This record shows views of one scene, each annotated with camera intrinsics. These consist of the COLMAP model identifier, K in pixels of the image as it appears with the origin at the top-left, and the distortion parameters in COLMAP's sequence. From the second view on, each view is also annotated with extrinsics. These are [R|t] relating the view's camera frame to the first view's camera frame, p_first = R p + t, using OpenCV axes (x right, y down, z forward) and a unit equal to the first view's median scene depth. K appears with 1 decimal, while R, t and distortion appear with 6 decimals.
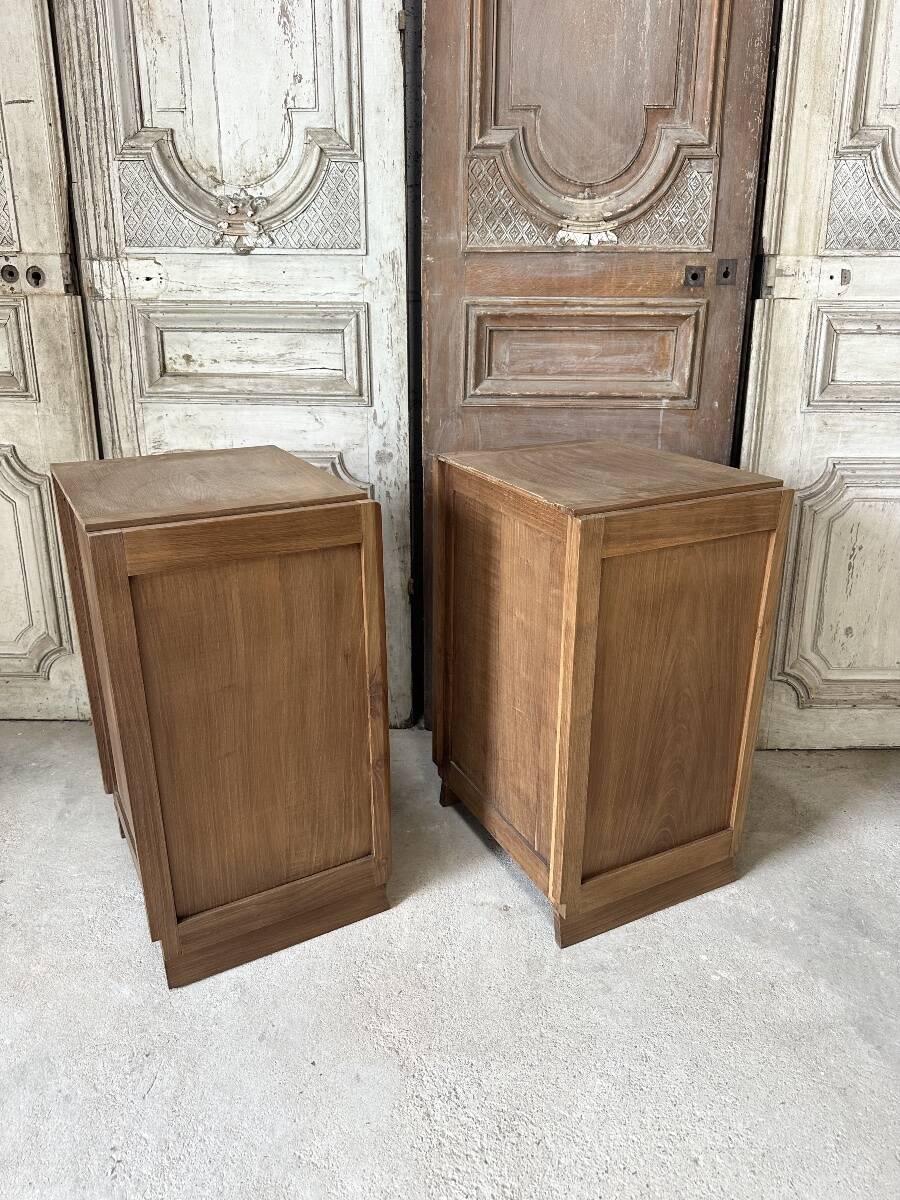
lens RADIAL K [[849.5, 0, 459.4], [0, 849.5, 602.4], [0, 0, 1]] dist [0.013402, -0.033491]
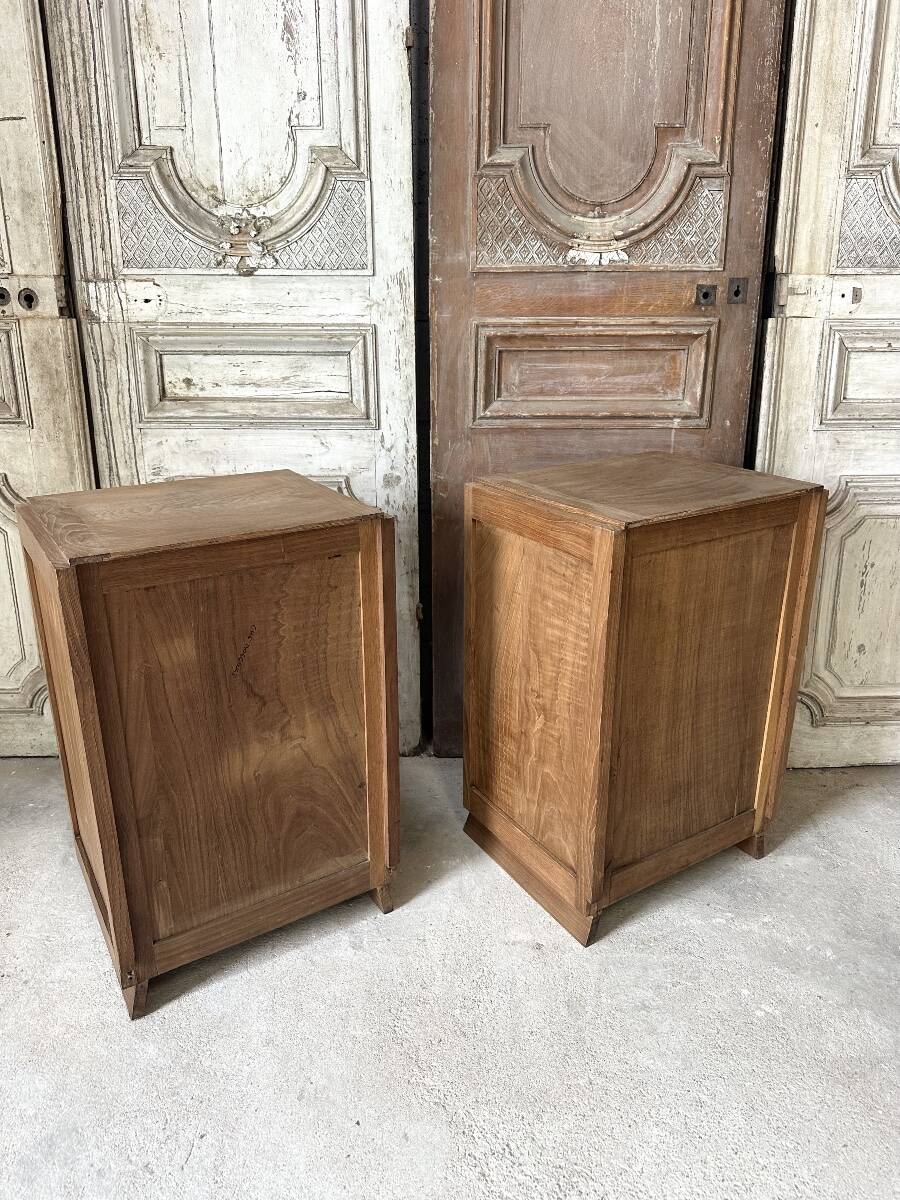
lens RADIAL K [[849.5, 0, 452.8], [0, 849.5, 601.3], [0, 0, 1]] dist [0.013402, -0.033491]
pose [[0.999160, -0.019013, 0.036303, -0.059626], [0.019344, 0.999774, -0.008794, -0.023422], [-0.036127, 0.009489, 0.999302, 0.023400]]
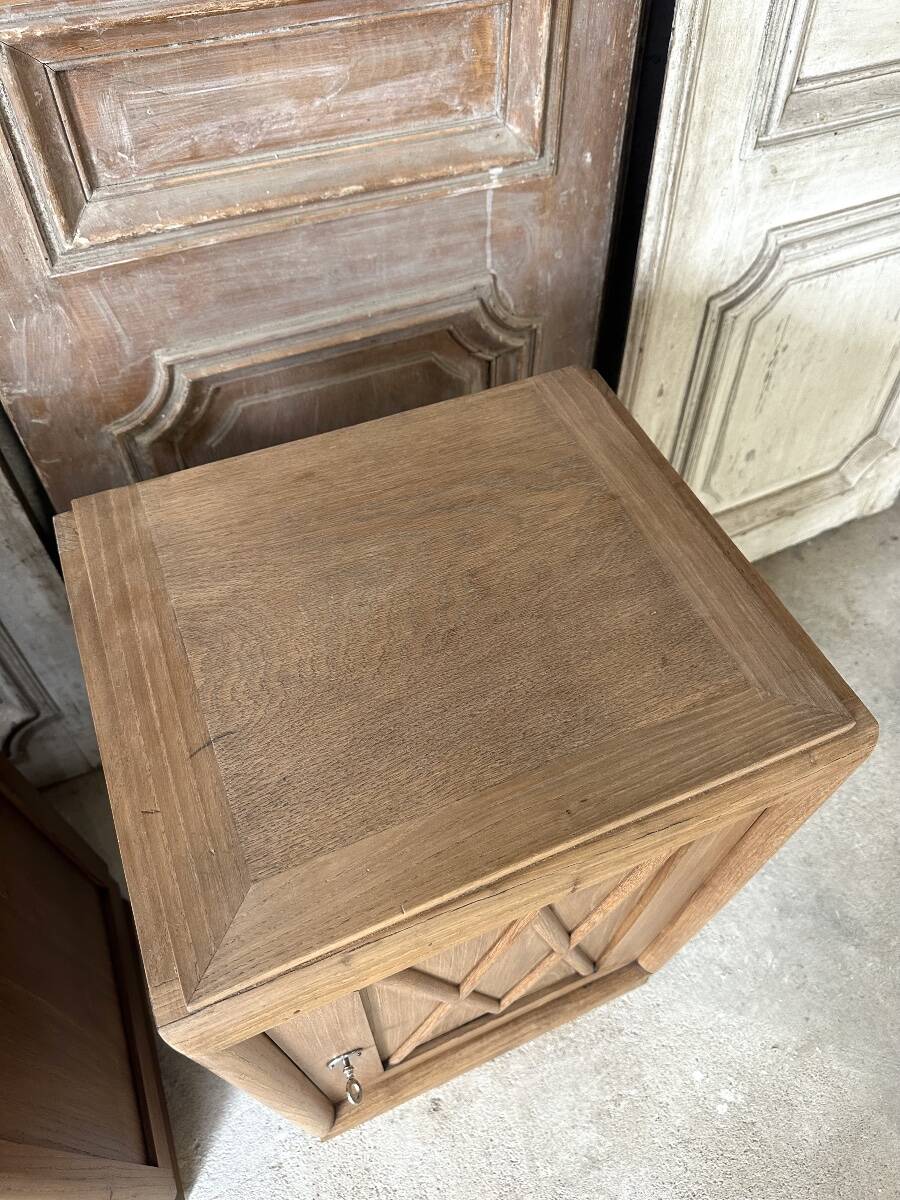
lens RADIAL K [[849.5, 0, 464.0], [0, 849.5, 584.8], [0, 0, 1]] dist [0.013402, -0.033491]
pose [[0.903979, -0.328847, 0.273278, 0.022108], [0.127683, 0.817586, 0.561471, -0.323612], [-0.408066, -0.472665, 0.781069, 0.540544]]
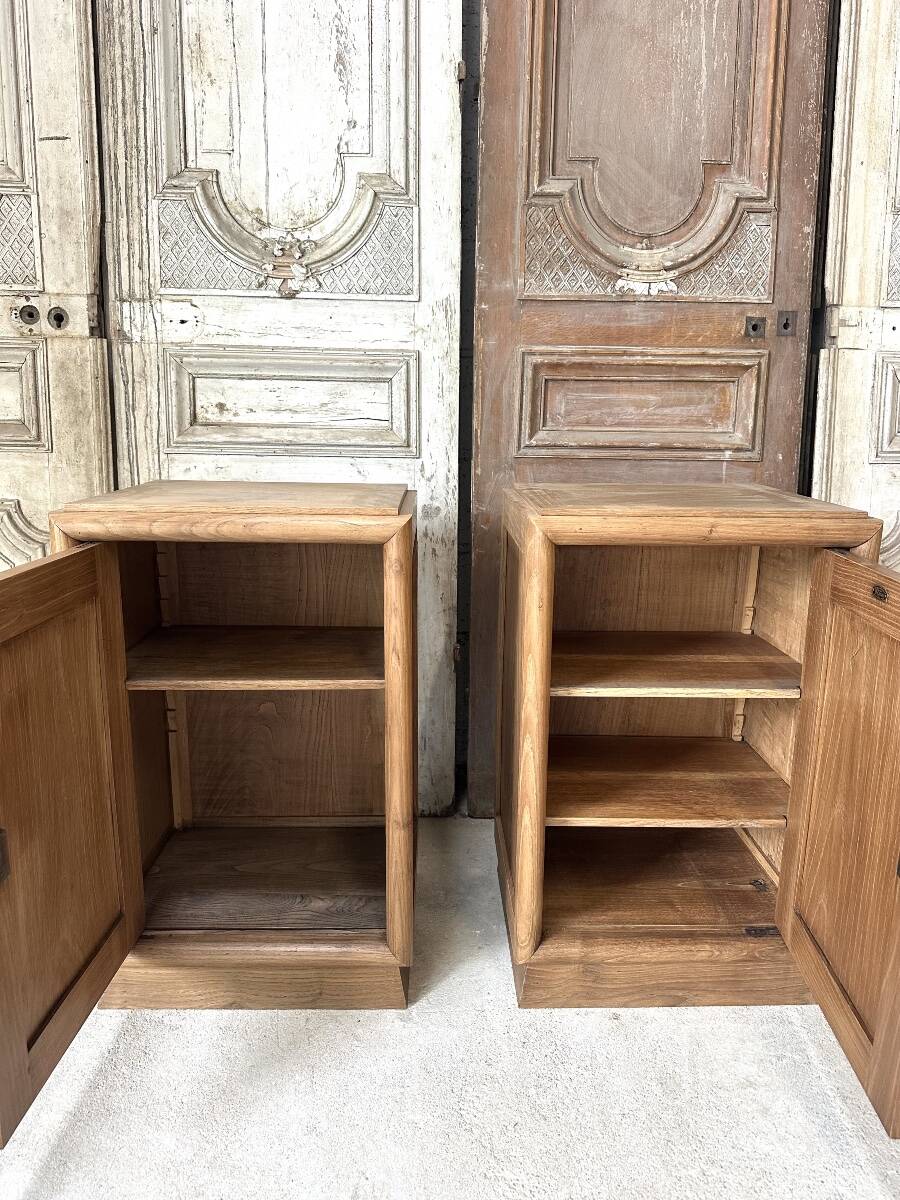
lens RADIAL K [[849.5, 0, 453.2], [0, 849.5, 596.6], [0, 0, 1]] dist [0.013402, -0.033491]
pose [[0.997745, -0.005668, 0.066883, -0.133666], [0.015271, 0.989465, -0.143966, 0.056675], [-0.065362, 0.144662, 0.987320, 0.101738]]
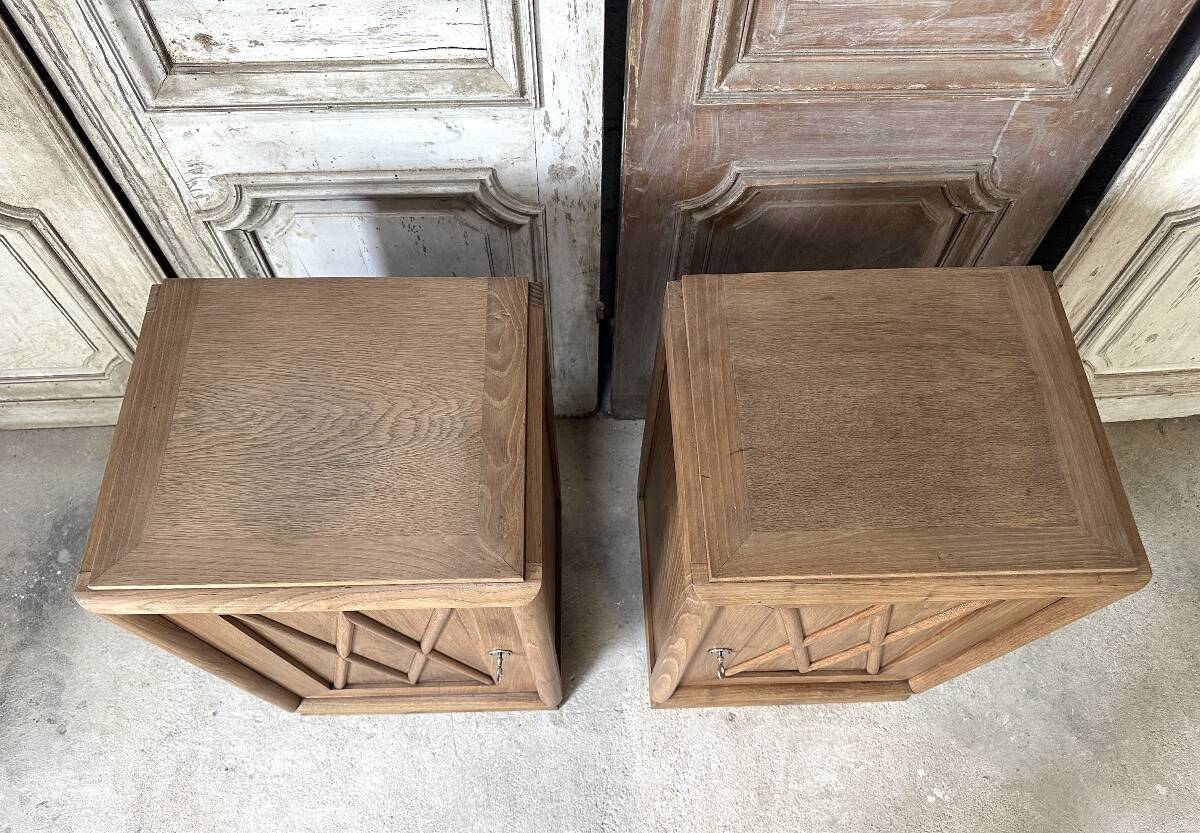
lens RADIAL K [[851.7, 0, 590.7], [0, 851.7, 453.1], [0, 0, 1]] dist [0.005325, -0.024219]
pose [[0.997821, -0.059237, 0.029043, -0.103741], [0.022882, 0.723631, 0.689807, -0.481377], [-0.061879, -0.687640, 0.723410, 0.412992]]
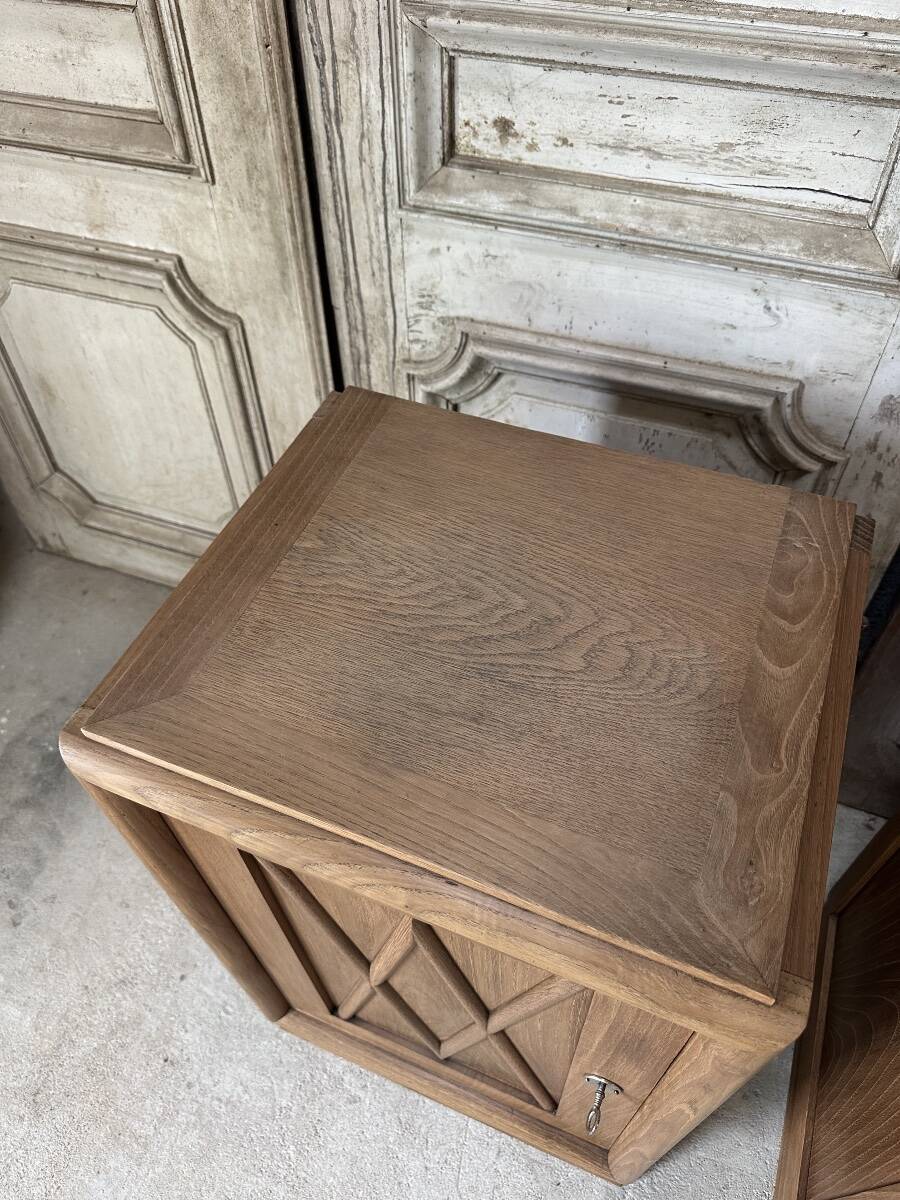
lens RADIAL K [[849.5, 0, 455.0], [0, 849.5, 589.0], [0, 0, 1]] dist [0.013402, -0.033491]
pose [[0.942814, 0.233130, -0.238225, -0.189558], [-0.084714, 0.858836, 0.505197, -0.310531], [0.322373, -0.456126, 0.829472, 0.539272]]
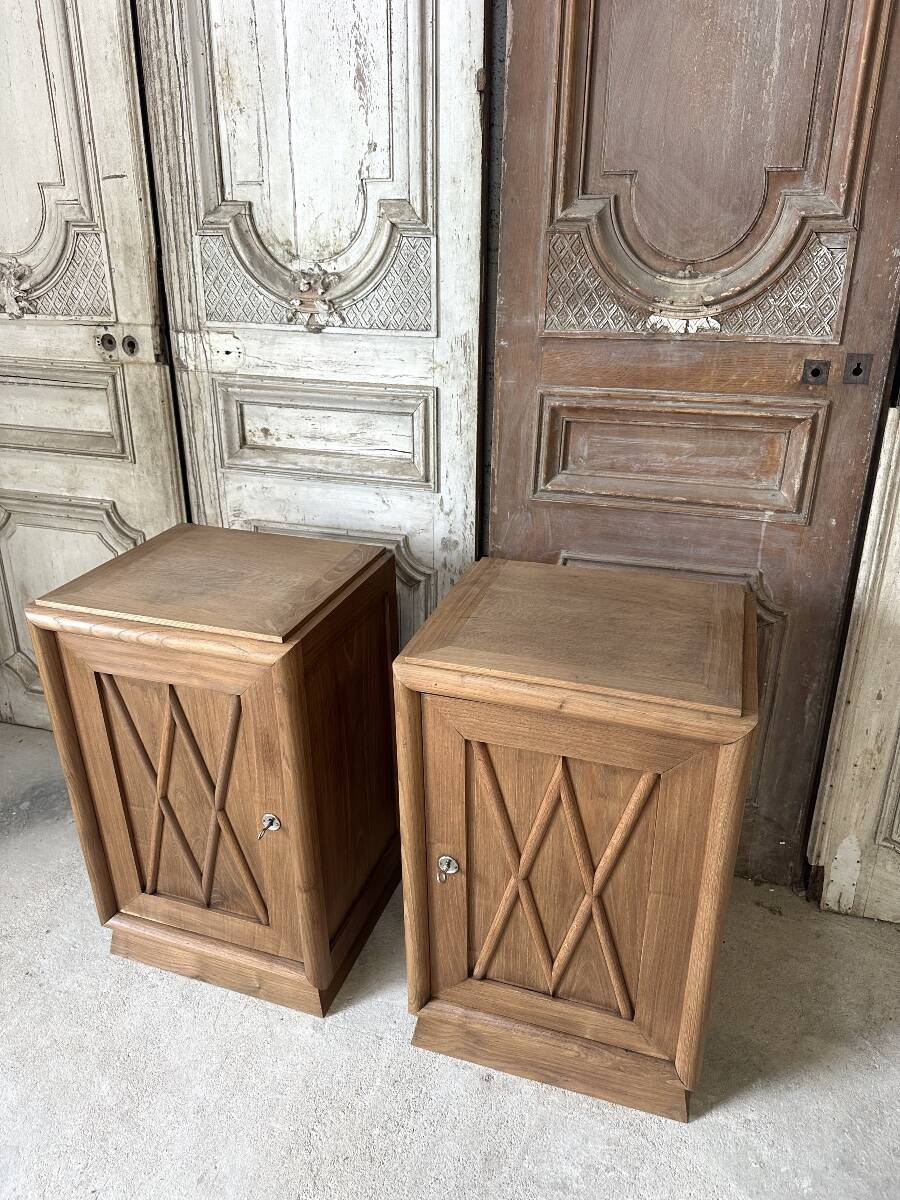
lens RADIAL K [[849.5, 0, 456.6], [0, 849.5, 598.1], [0, 0, 1]] dist [0.013402, -0.033491]
pose [[0.960716, 0.103935, -0.257337, 0.173914], [-0.086043, 0.993085, 0.079869, -0.198277], [0.263858, -0.054590, 0.963015, 0.100693]]
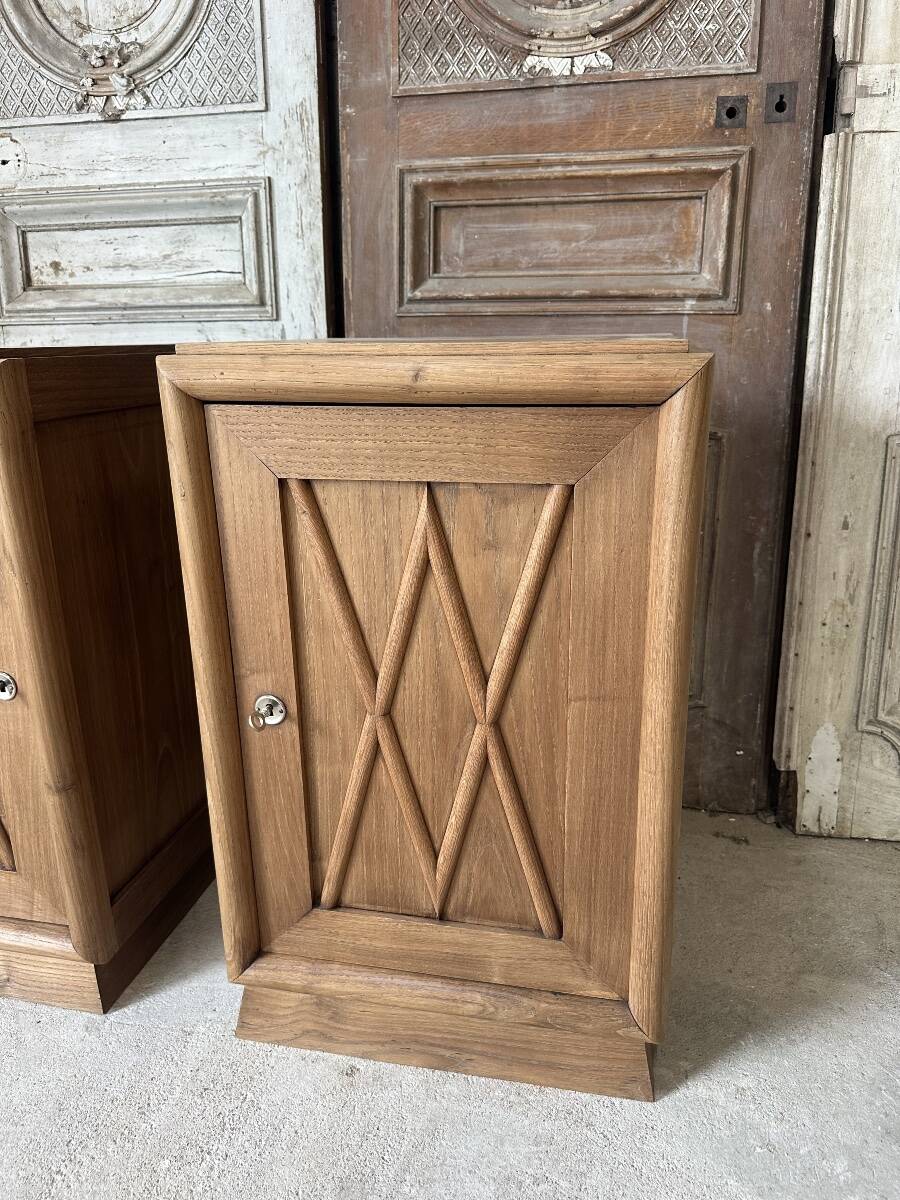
lens RADIAL K [[849.5, 0, 465.5], [0, 849.5, 601.0], [0, 0, 1]] dist [0.013402, -0.033491]
pose [[0.986453, 0.032856, -0.160722, 0.186949], [-0.042645, 0.997414, -0.057843, 0.046304], [0.158406, 0.063913, 0.985303, 0.328475]]
